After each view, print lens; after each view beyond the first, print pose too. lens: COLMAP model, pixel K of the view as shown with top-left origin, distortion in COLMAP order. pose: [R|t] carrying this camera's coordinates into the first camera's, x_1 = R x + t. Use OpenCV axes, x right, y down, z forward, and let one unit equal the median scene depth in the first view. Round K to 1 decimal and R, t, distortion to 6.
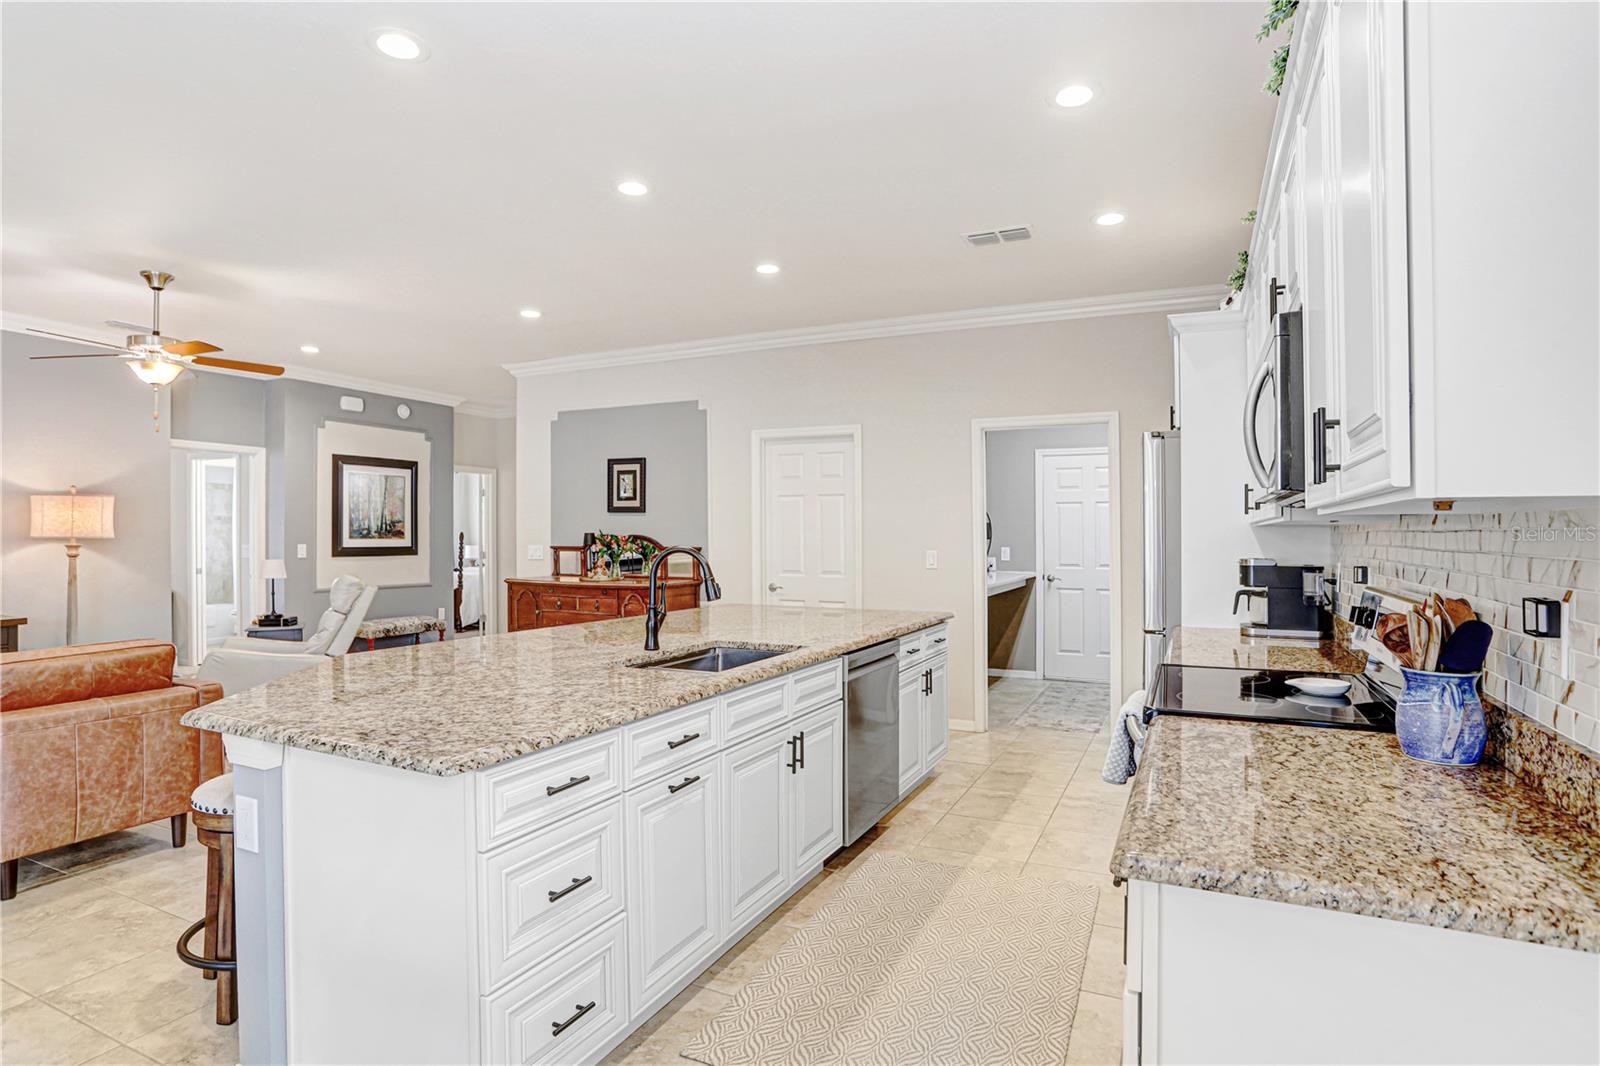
lens RADIAL K [[845.2, 0, 808.5], [0, 845.2, 533.7], [0, 0, 1]] dist [-0.073526, 0.036142]
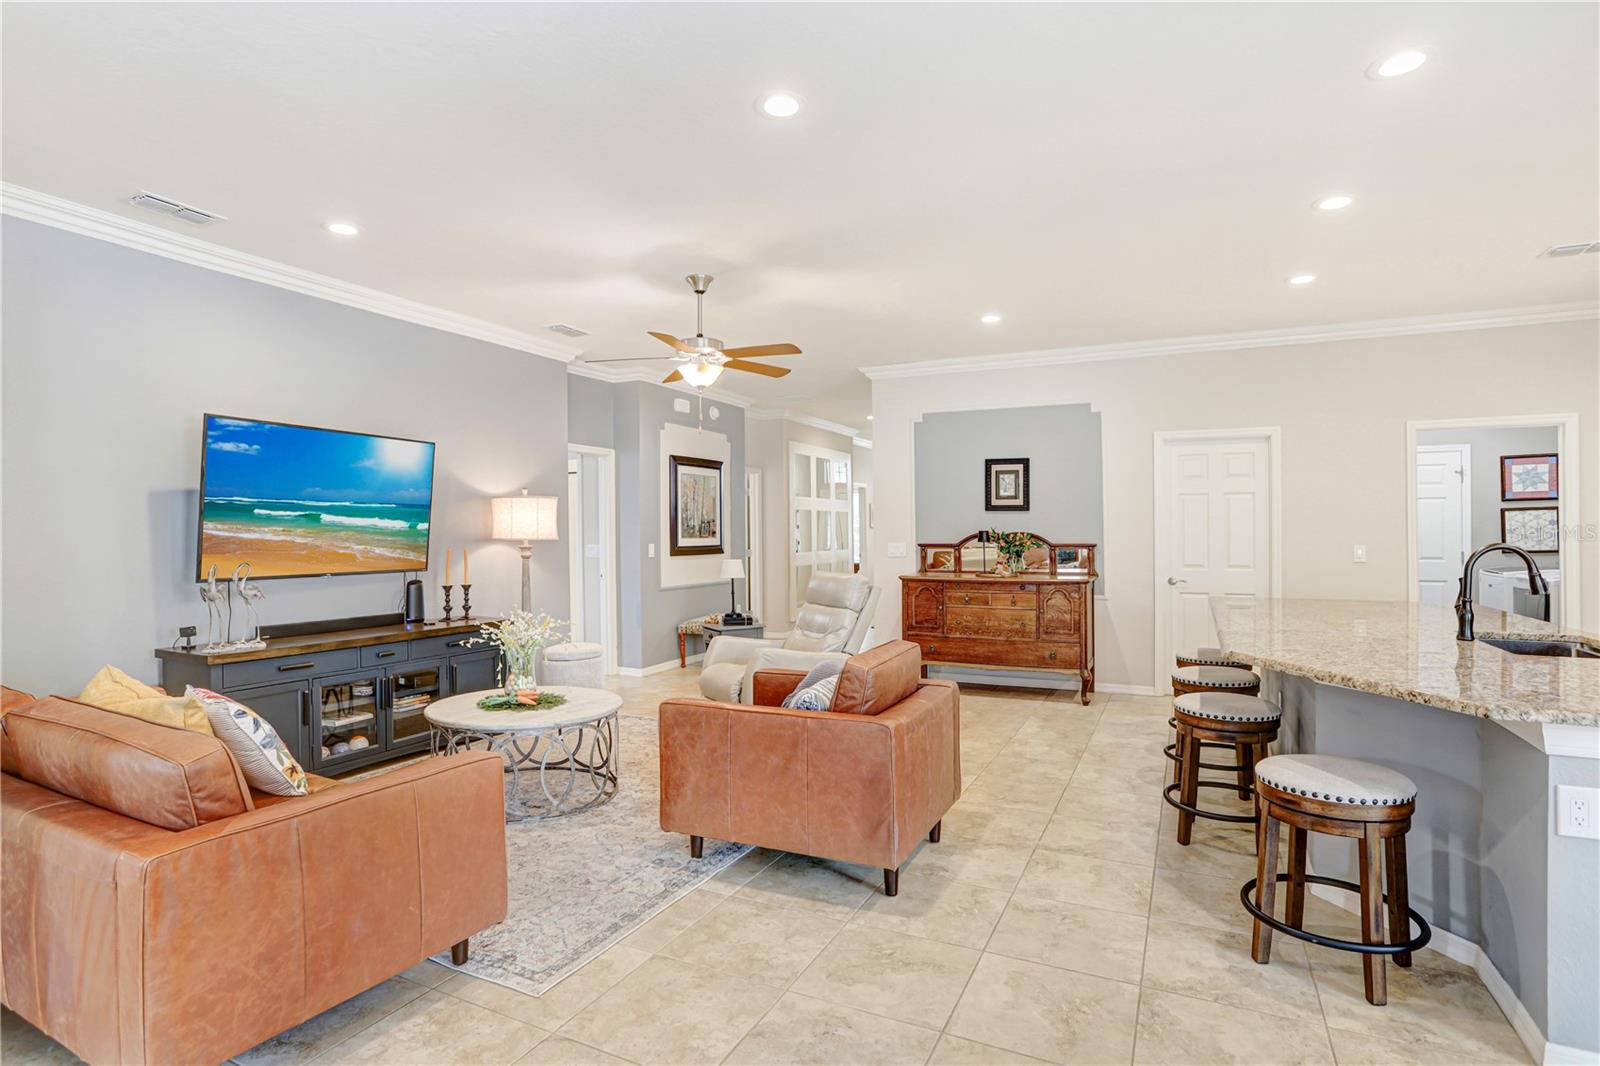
lens RADIAL K [[817.2, 0, 800.0], [0, 817.2, 533.0], [0, 0, 1]] dist [-0.063136, 0.038923]
pose [[0.999949, -0.006943, 0.007342, -0.479221], [0.006910, 0.999966, 0.004455, -0.004038], [-0.007373, -0.004404, 0.999963, -0.003560]]
